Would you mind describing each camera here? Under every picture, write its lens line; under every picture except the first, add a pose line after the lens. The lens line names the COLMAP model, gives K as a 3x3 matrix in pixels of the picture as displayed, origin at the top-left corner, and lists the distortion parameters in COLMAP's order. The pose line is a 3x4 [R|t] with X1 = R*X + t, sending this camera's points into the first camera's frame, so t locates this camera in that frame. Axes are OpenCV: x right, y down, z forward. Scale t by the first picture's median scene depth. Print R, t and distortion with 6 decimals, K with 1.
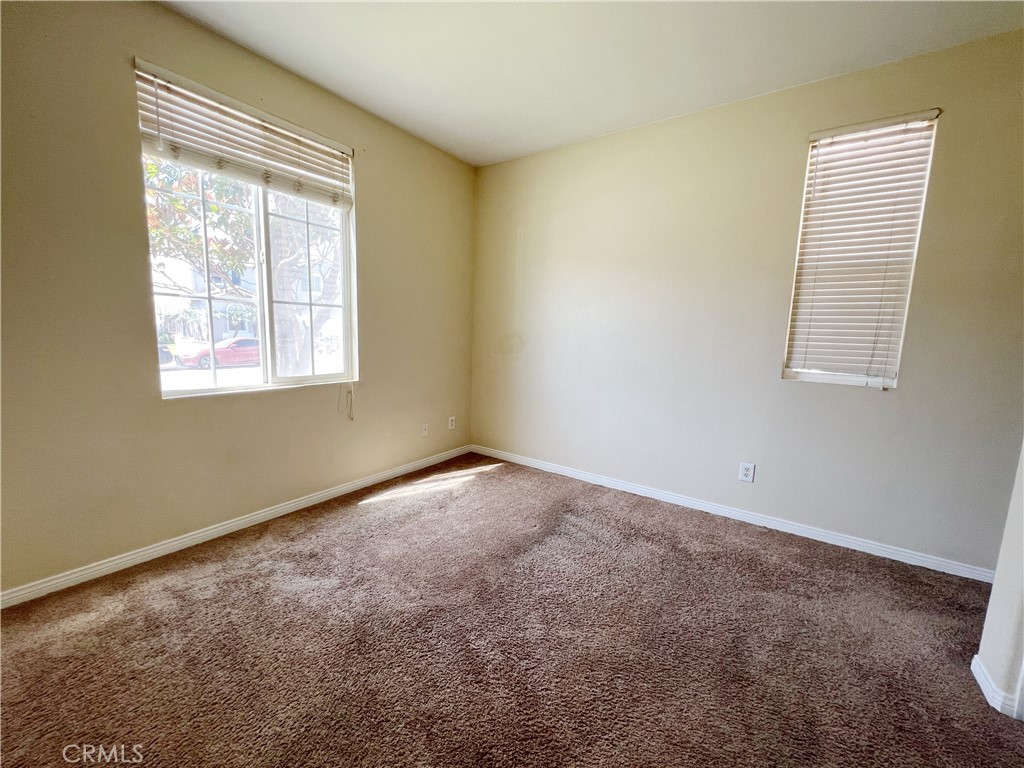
lens RADIAL K [[410.4, 0, 512.0], [0, 410.4, 384.0], [0, 0, 1]] dist [-0.000501, -0.000105]
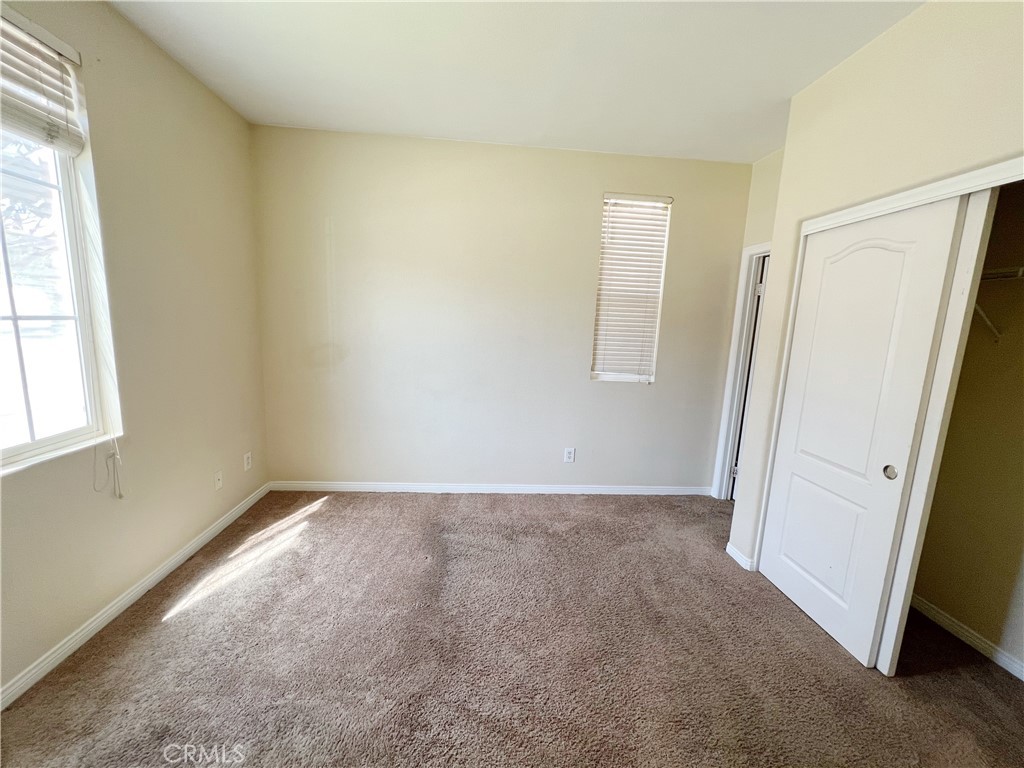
lens RADIAL K [[410.4, 0, 512.0], [0, 410.4, 384.0], [0, 0, 1]] dist [-0.000501, -0.000105]
pose [[0.772737, -0.094689, 0.627624, -0.324869], [0.063247, 0.995376, 0.072300, -0.101464], [-0.631568, -0.016174, 0.775152, 0.141275]]
